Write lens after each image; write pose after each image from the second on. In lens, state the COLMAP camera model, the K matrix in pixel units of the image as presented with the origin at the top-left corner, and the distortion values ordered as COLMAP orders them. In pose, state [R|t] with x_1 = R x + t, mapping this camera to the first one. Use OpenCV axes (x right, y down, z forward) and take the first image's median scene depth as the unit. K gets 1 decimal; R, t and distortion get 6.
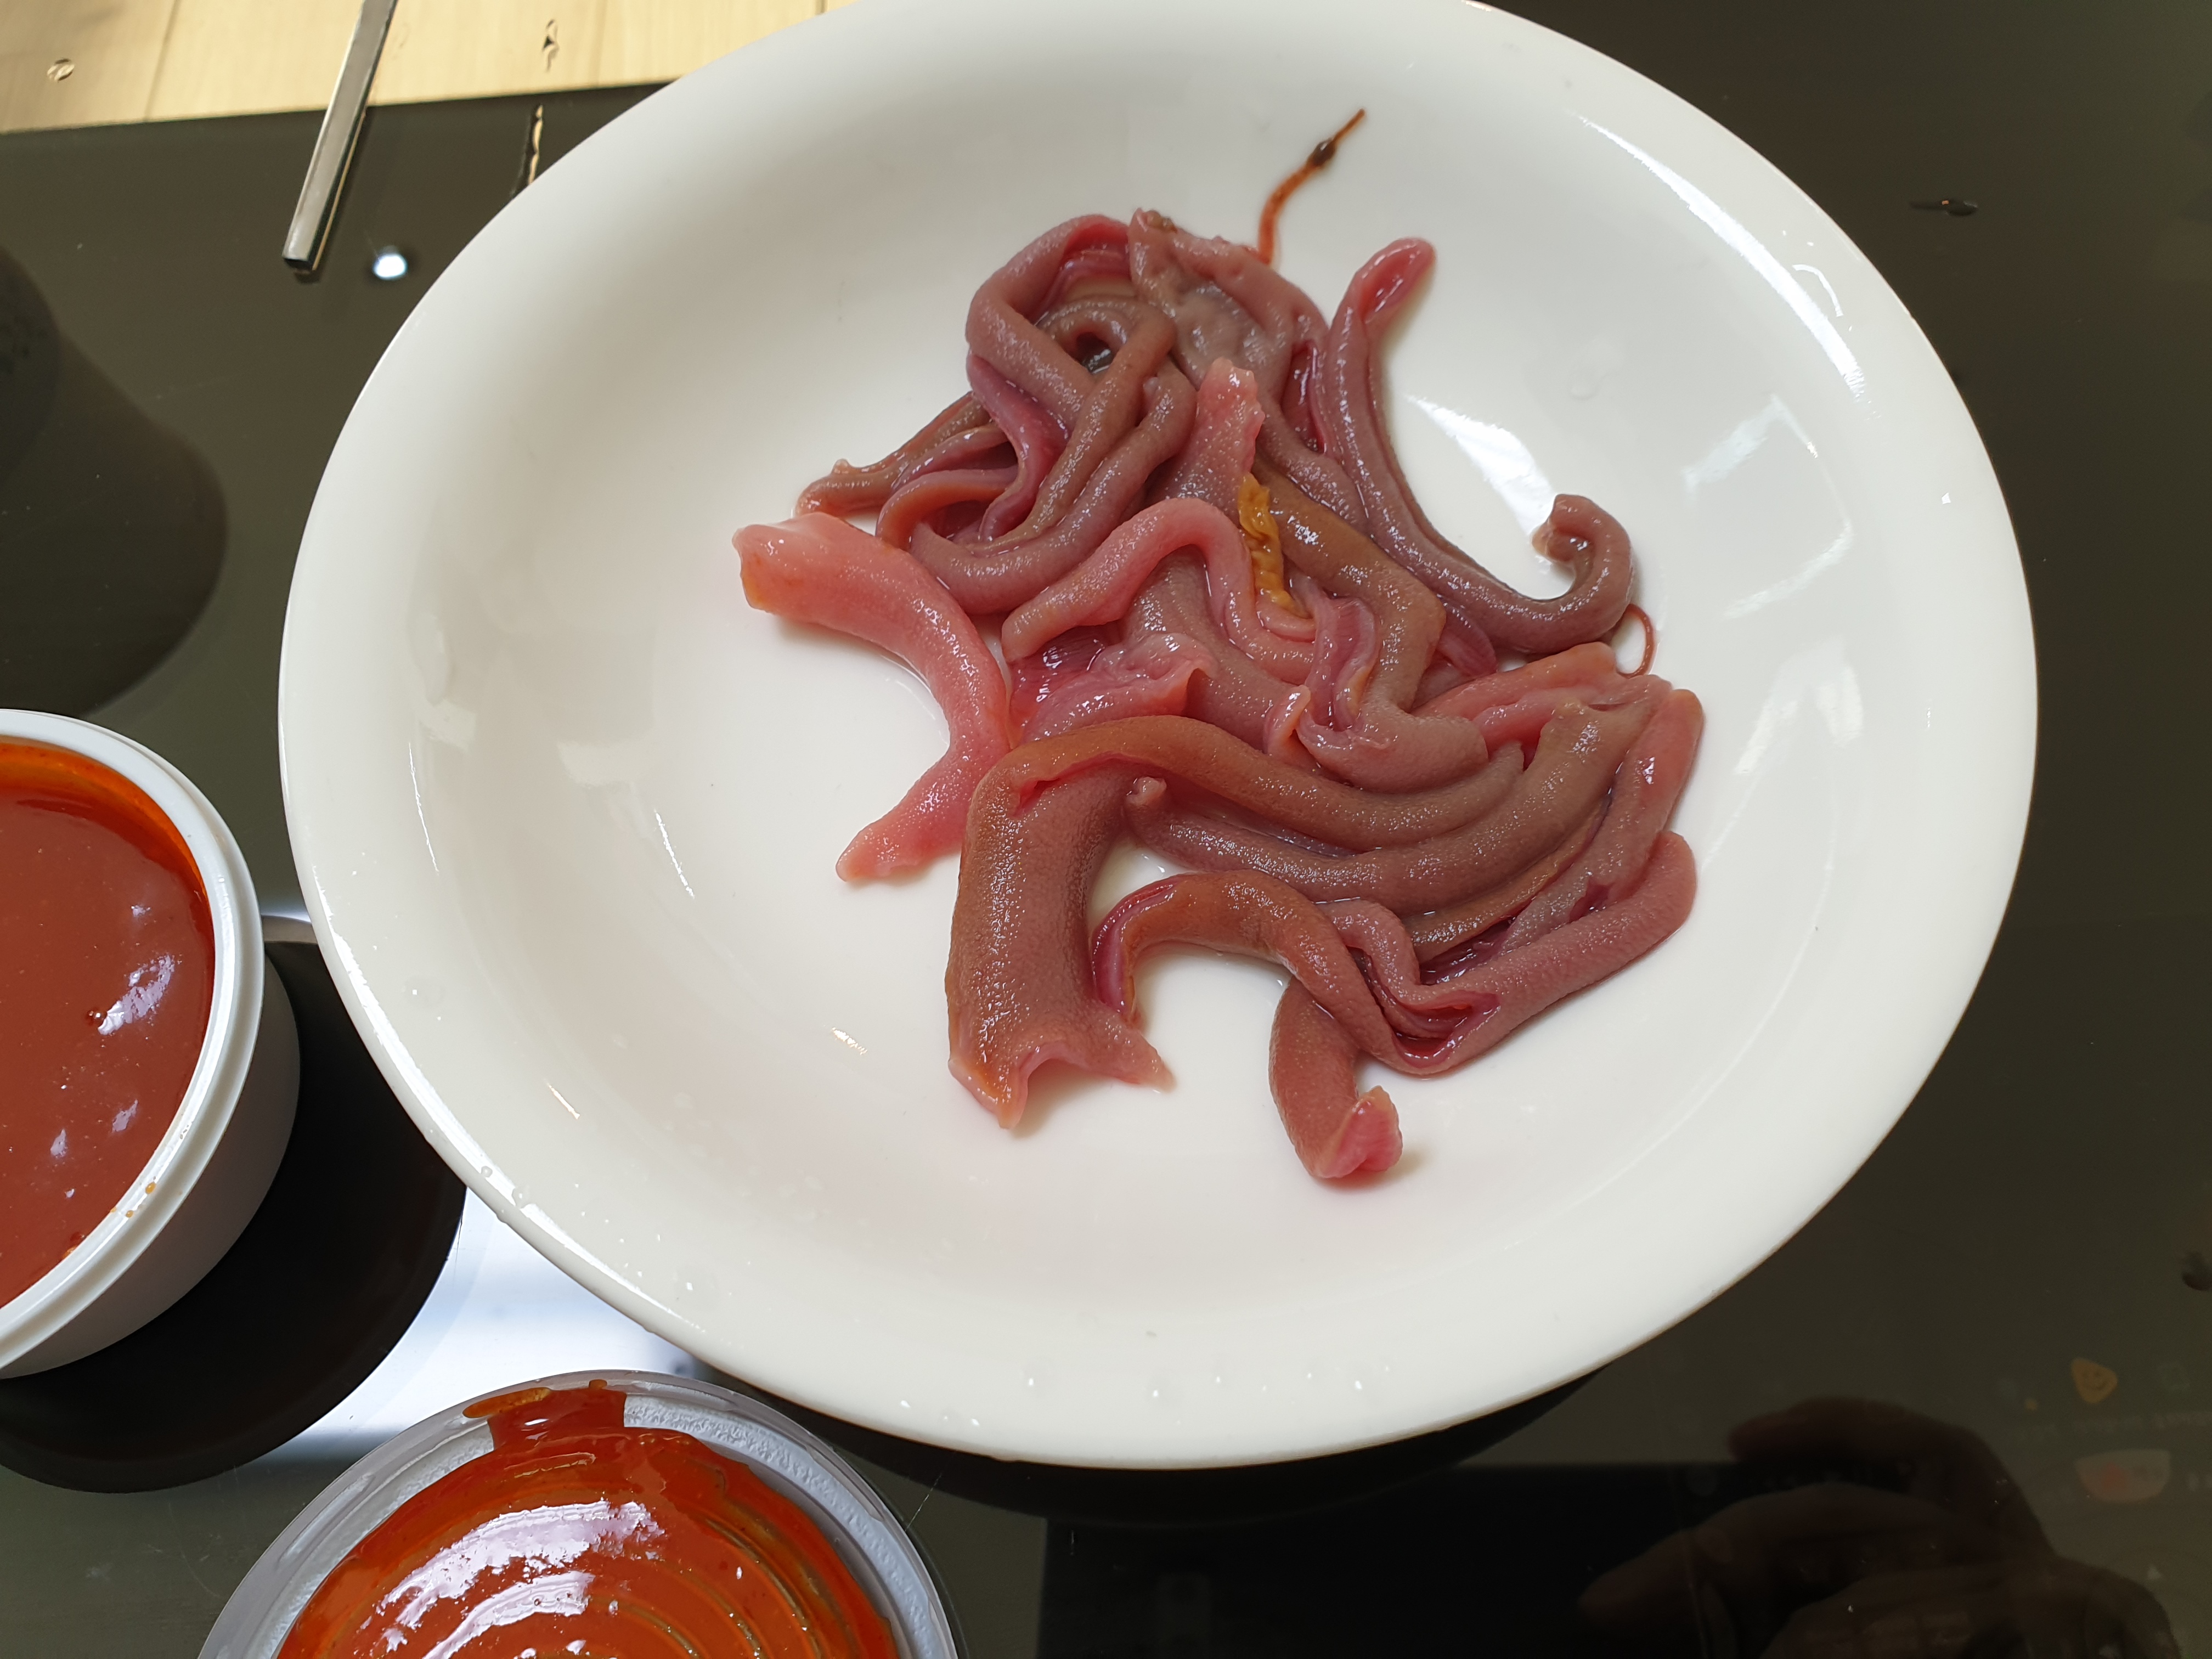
lens RADIAL K [[1737.5, 0, 1106.0], [0, 1737.5, 829.5], [0, 0, 1]] dist [-0.000764, -0.001757]
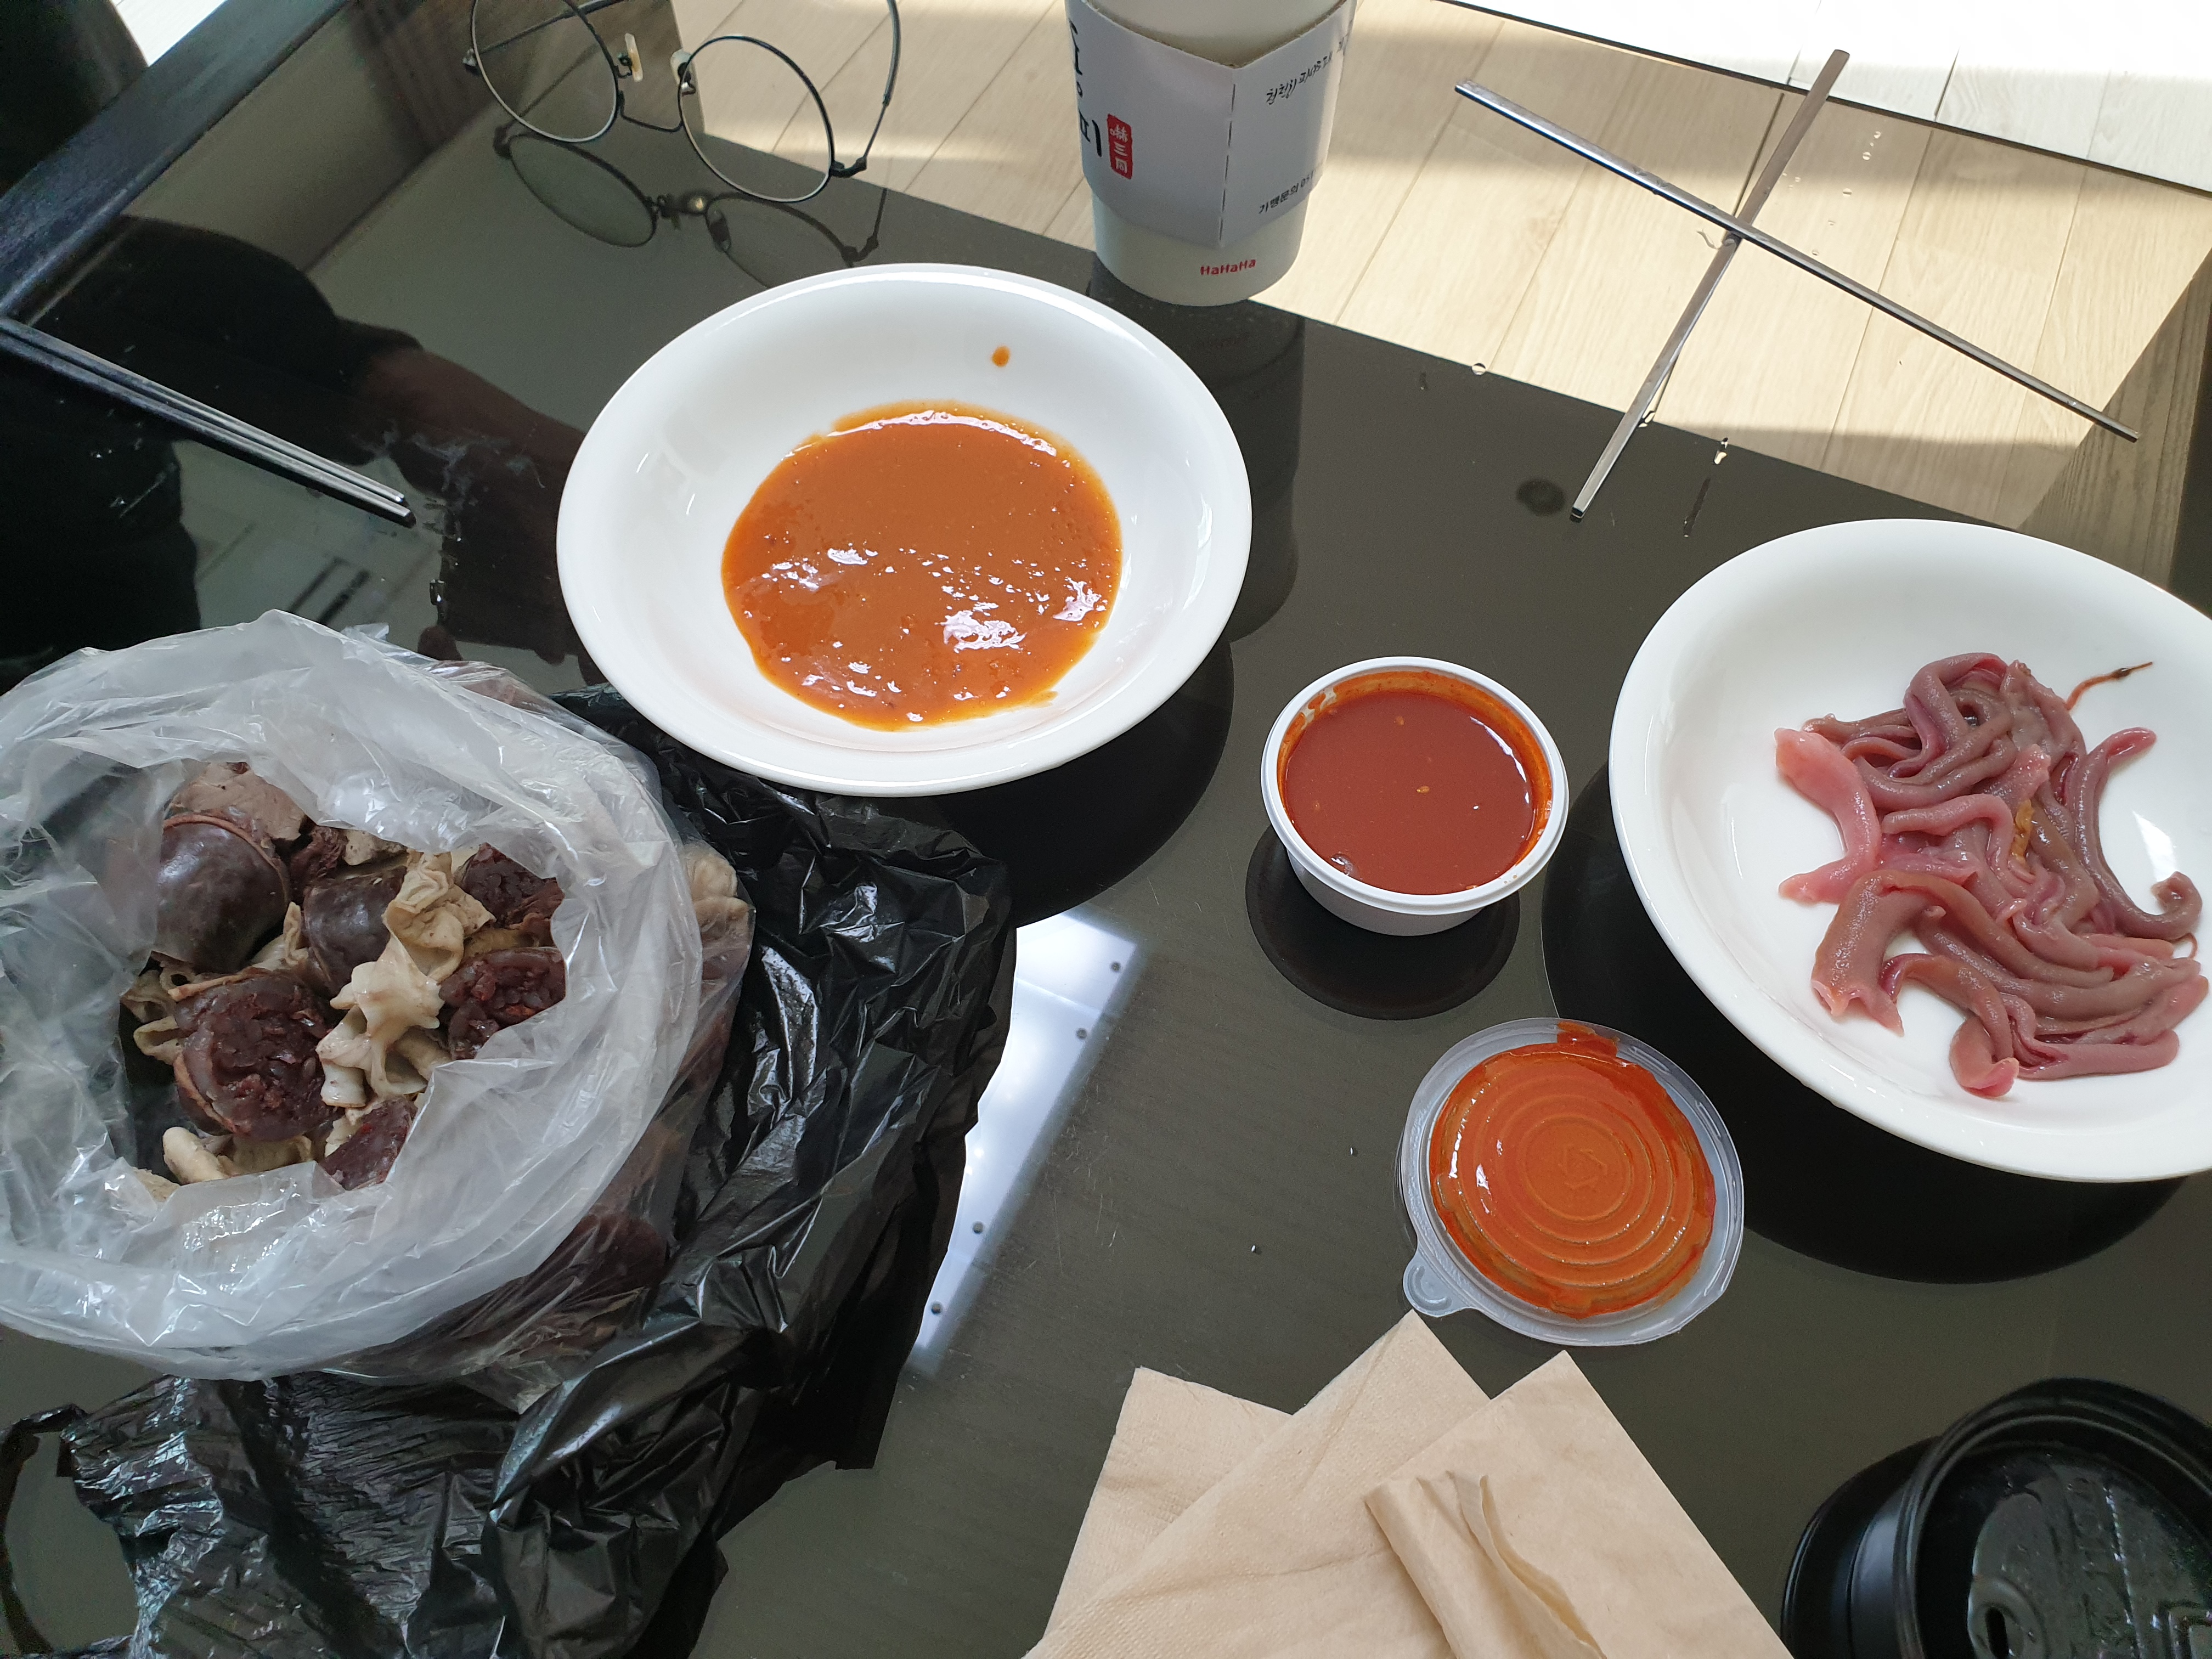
lens RADIAL K [[1737.5, 0, 1106.0], [0, 1737.5, 829.5], [0, 0, 1]] dist [-0.000764, -0.001757]
pose [[0.888657, 0.416925, -0.190952, -0.500843], [-0.433275, 0.899770, -0.051824, 0.425487], [0.150206, 0.128789, 0.980230, -1.237024]]
